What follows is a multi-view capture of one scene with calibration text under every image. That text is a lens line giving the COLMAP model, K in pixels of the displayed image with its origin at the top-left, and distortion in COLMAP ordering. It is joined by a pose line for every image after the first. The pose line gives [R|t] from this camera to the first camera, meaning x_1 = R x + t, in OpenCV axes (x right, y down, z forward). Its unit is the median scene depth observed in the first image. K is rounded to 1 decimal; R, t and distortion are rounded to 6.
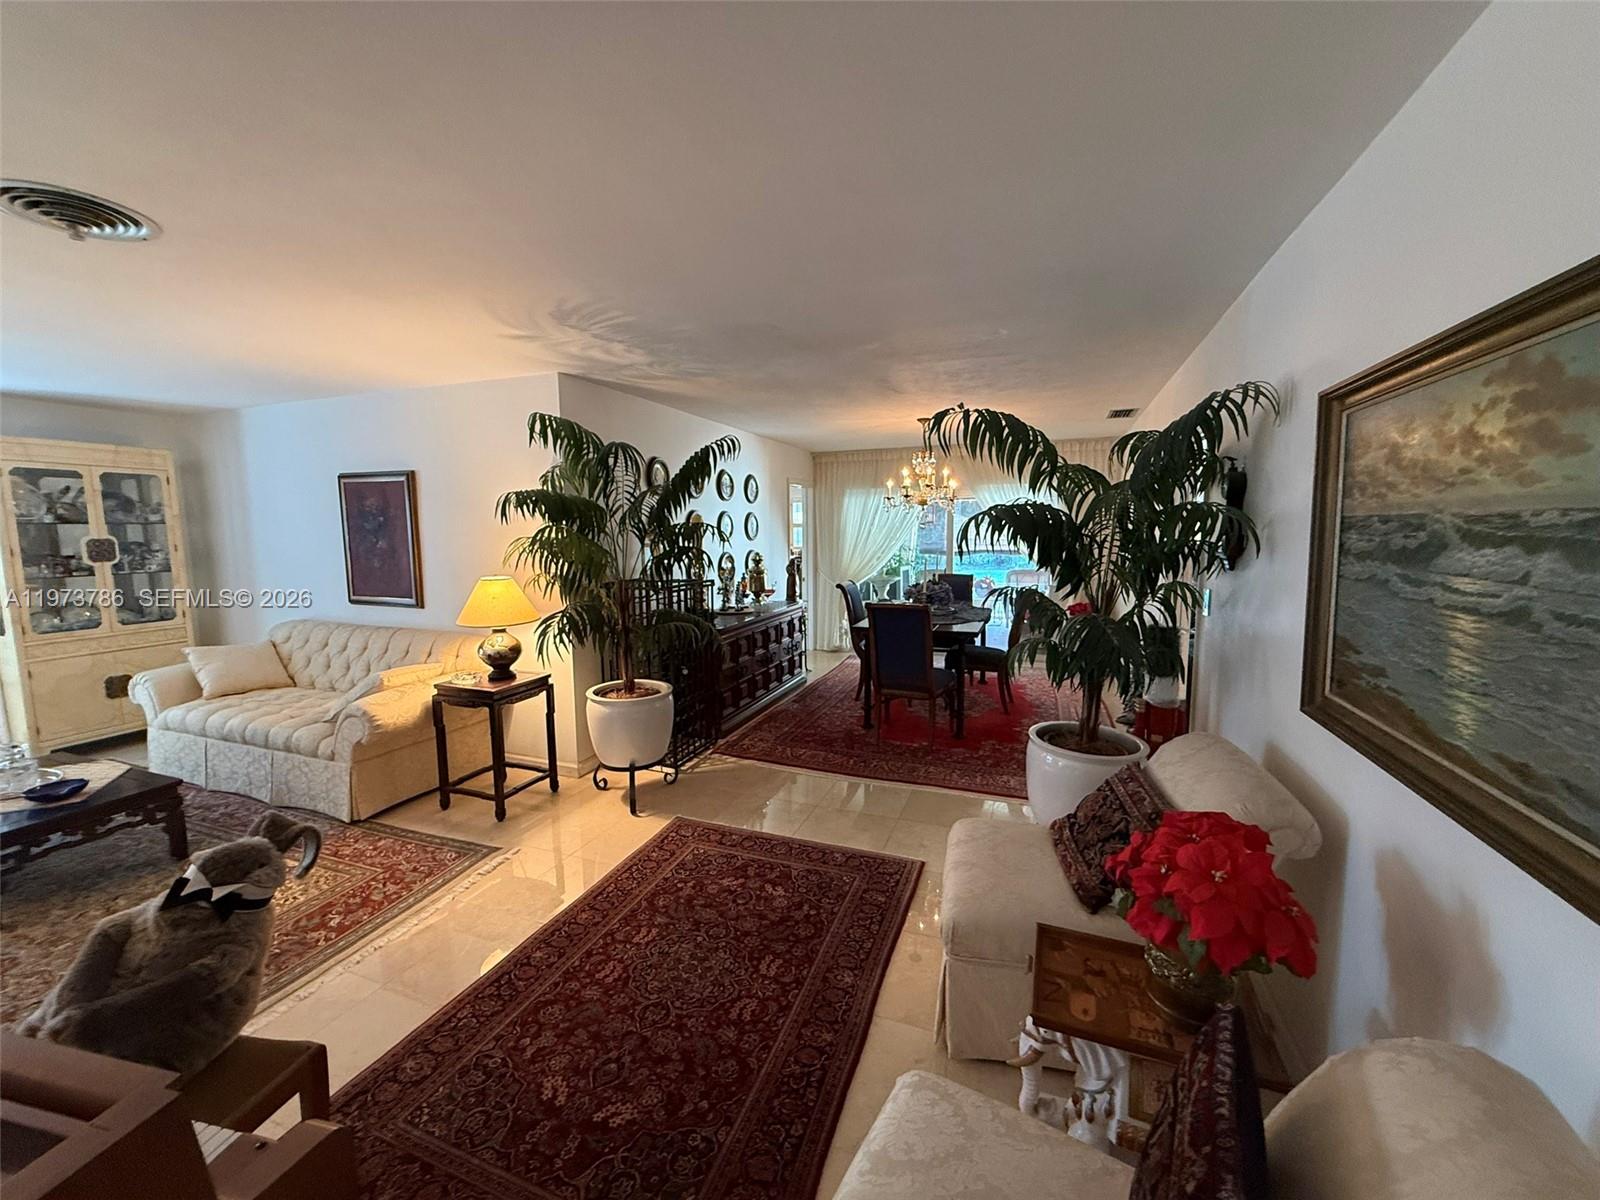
lens RADIAL K [[637.9, 0, 798.1], [0, 637.9, 590.6], [0, 0, 1]] dist [-0.002911, 0.000561]
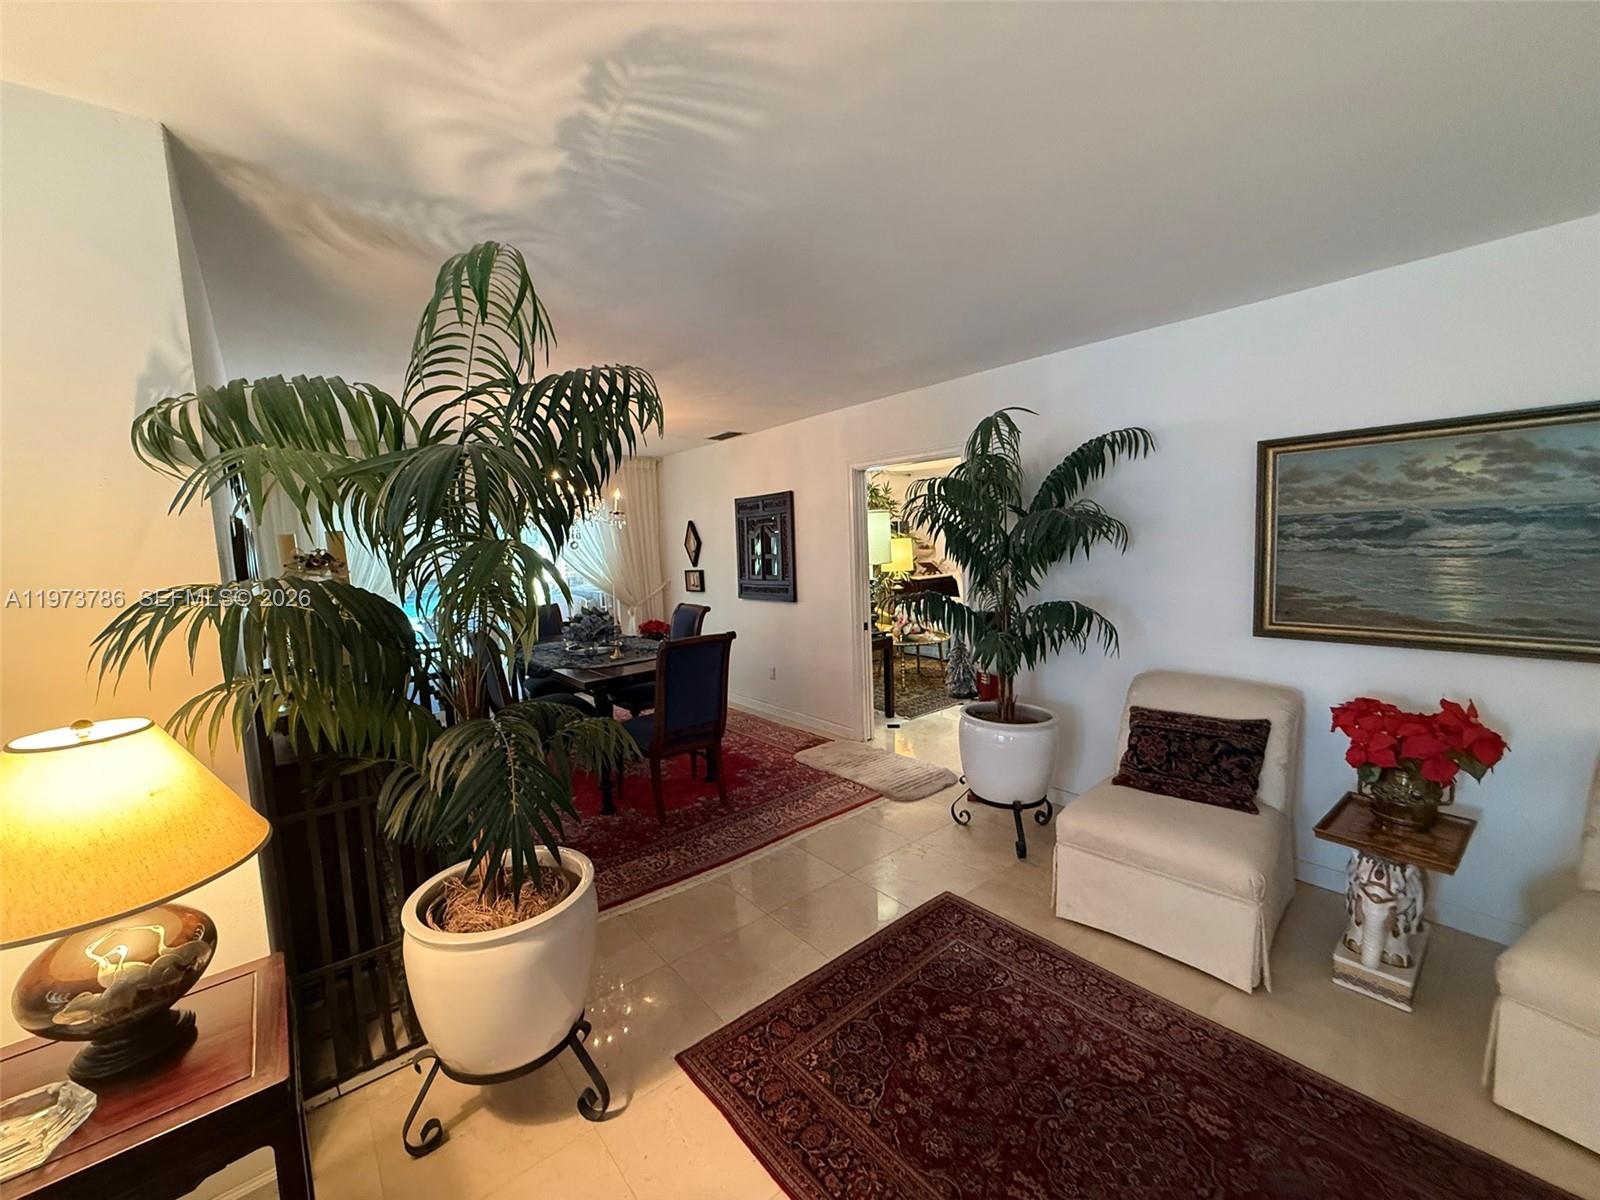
lens RADIAL K [[637.9, 0, 797.7], [0, 637.9, 594.7], [0, 0, 1]] dist [-0.002911, 0.000561]
pose [[0.491354, -0.090768, 0.866217, -0.681589], [0.120354, 0.992089, 0.035687, -0.065726], [-0.862604, 0.086718, 0.498391, 0.687971]]
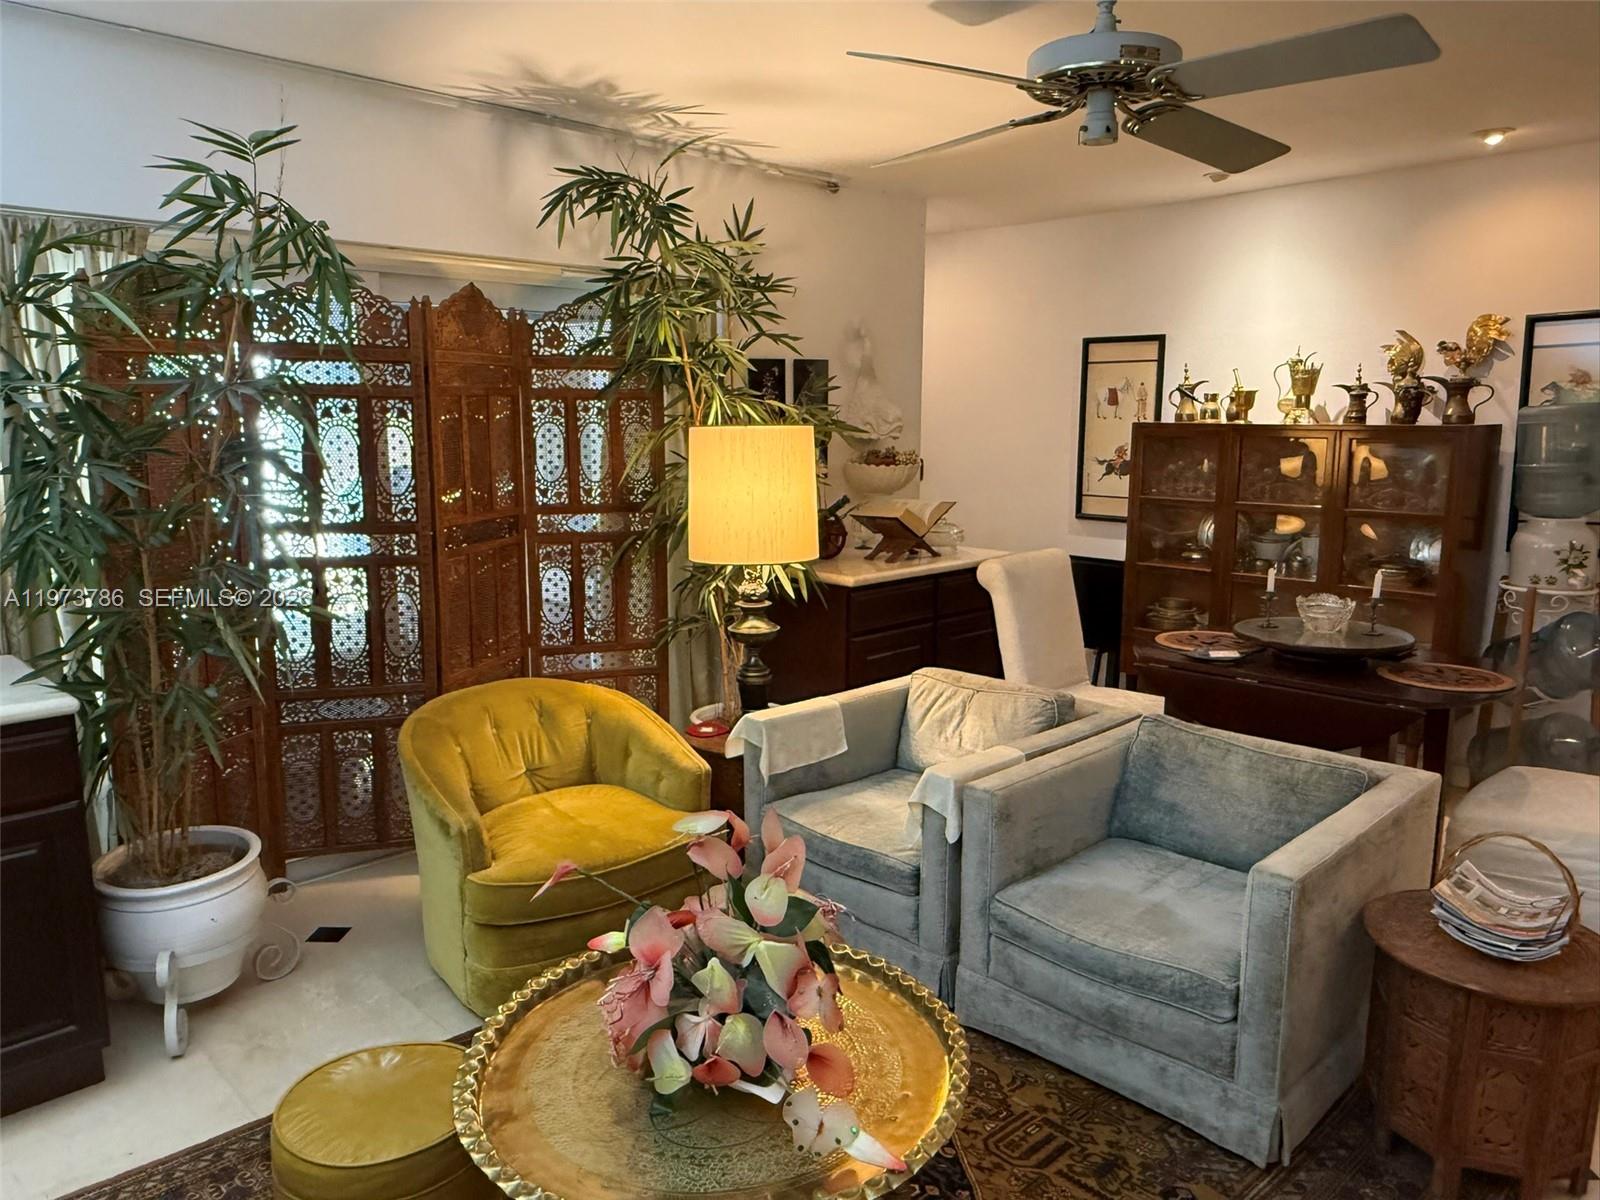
lens RADIAL K [[1123.8, 0, 785.3], [0, 1123.8, 601.8], [0, 0, 1]] dist [0.007926, -0.012712]
pose [[0.421365, -0.146369, 0.895001, 0.953233], [0.089766, 0.988775, 0.119443, -0.112482], [-0.902437, 0.030011, 0.429774, 1.170728]]
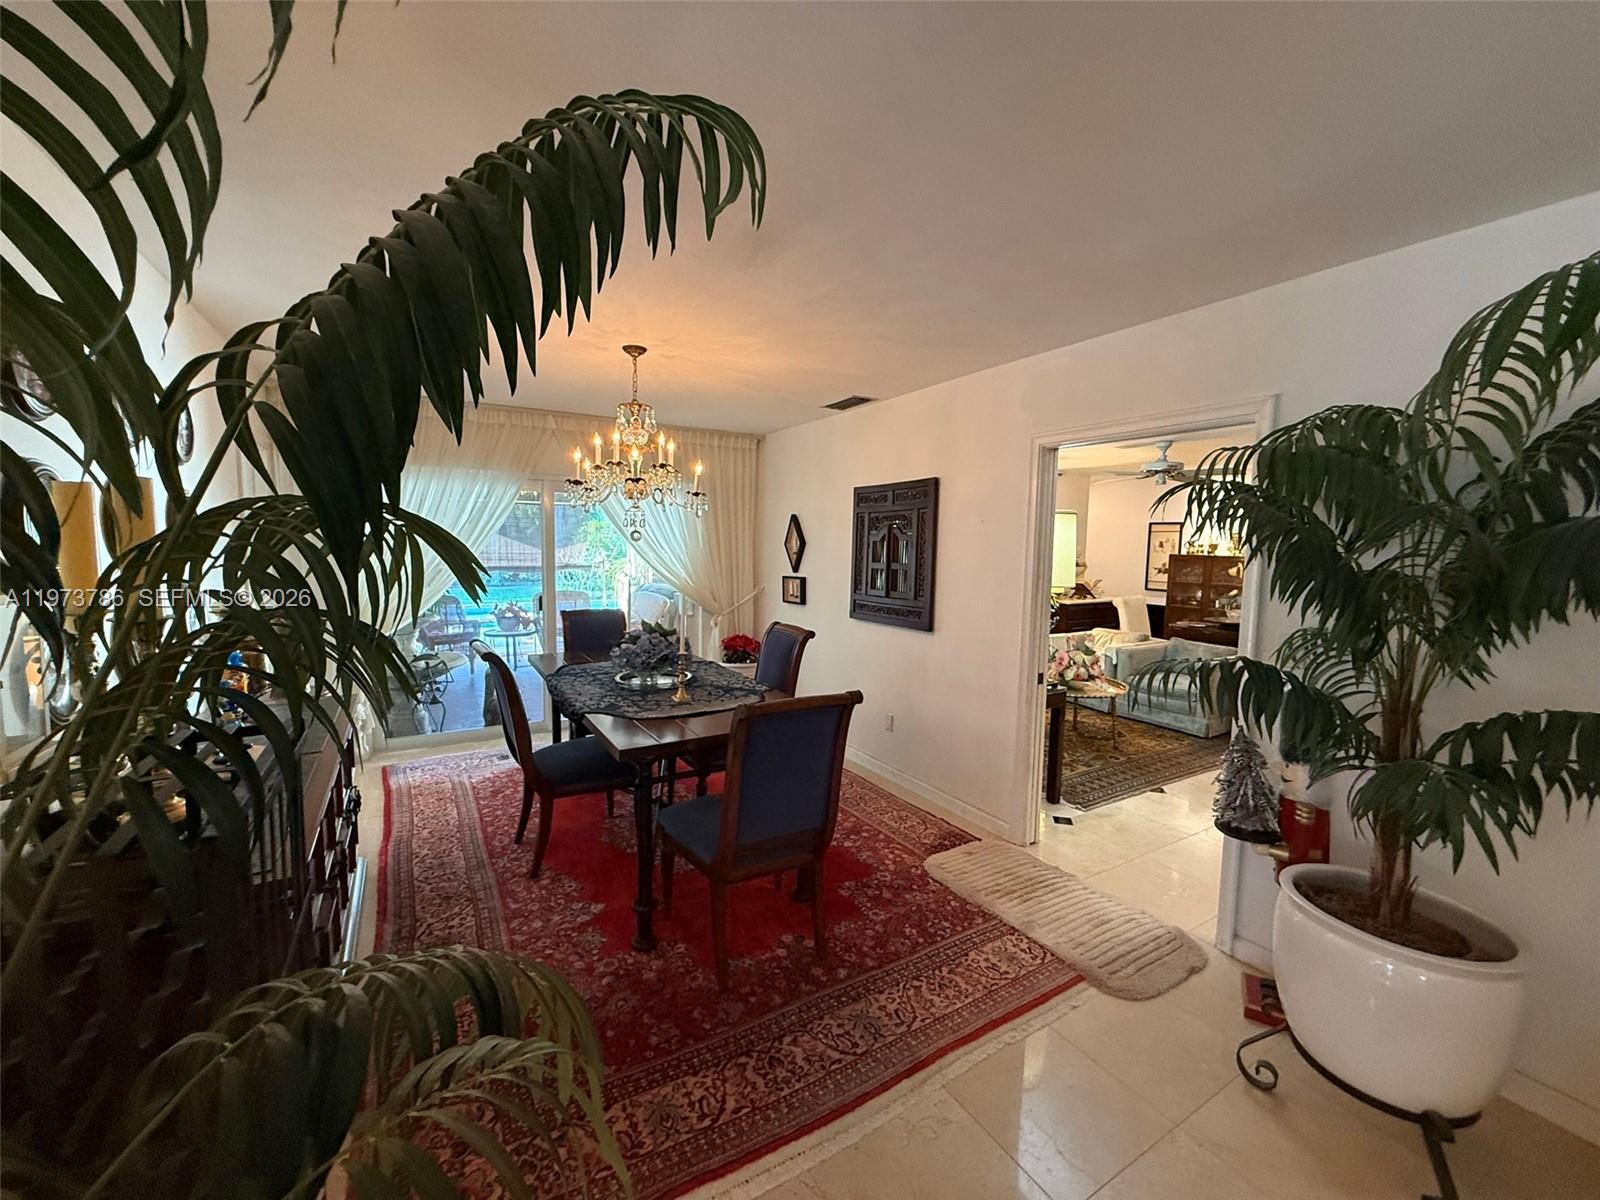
lens RADIAL K [[637.9, 0, 795.1], [0, 637.9, 594.8], [0, 0, 1]] dist [-0.002911, 0.000561]
pose [[0.619417, -0.048111, 0.783587, -0.317761], [0.055902, 0.998290, 0.017104, -0.094279], [-0.783070, 0.033209, 0.621047, 0.996920]]
